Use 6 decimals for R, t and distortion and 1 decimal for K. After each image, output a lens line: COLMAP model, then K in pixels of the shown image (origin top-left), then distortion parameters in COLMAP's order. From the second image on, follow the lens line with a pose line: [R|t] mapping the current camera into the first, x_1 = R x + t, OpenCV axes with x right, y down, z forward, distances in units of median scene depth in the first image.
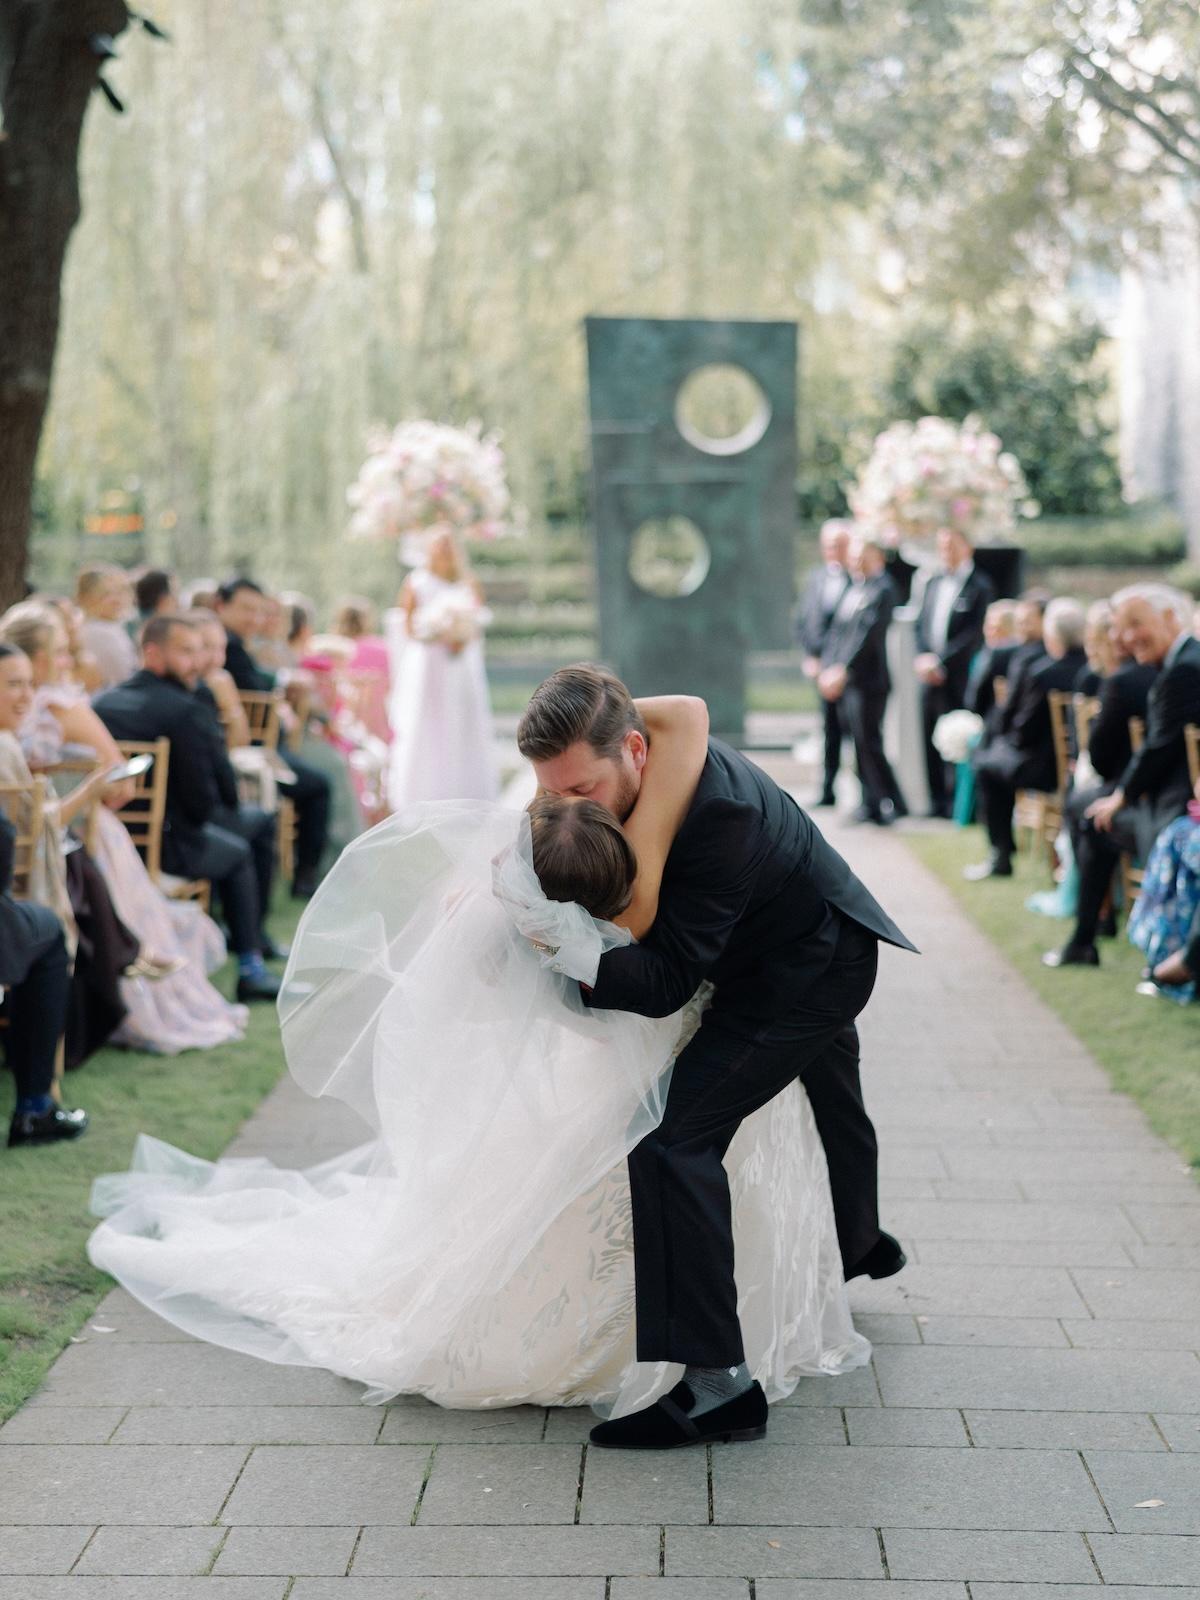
lens RADIAL K [[2437.1, 0, 600.0], [0, 2437.1, 800.0], [0, 0, 1]] dist [-0.031669, -0.014104]
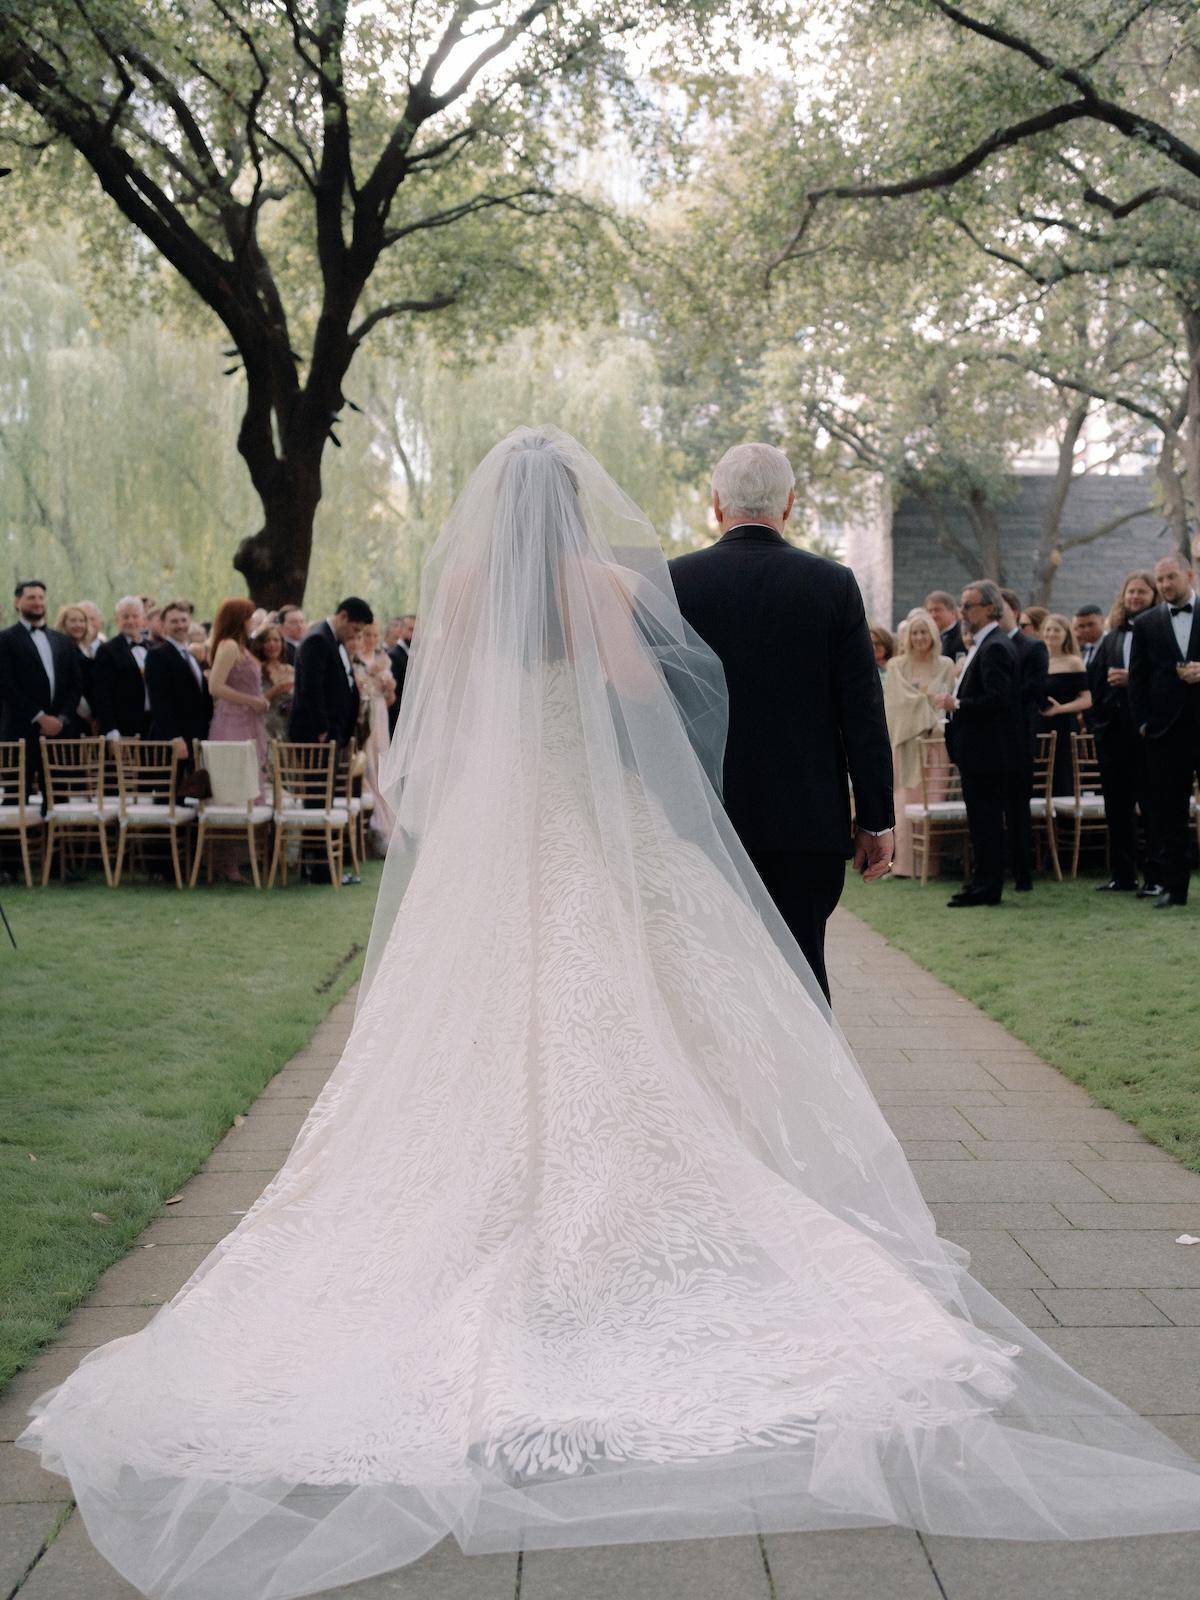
lens RADIAL K [[2437.1, 0, 600.0], [0, 2437.1, 800.0], [0, 0, 1]] dist [-0.031669, -0.014104]
pose [[0.997693, 0.009657, 0.067190, -0.082408], [-0.004442, 0.996995, -0.077338, 0.130713], [-0.067735, 0.076861, 0.994738, -0.781528]]
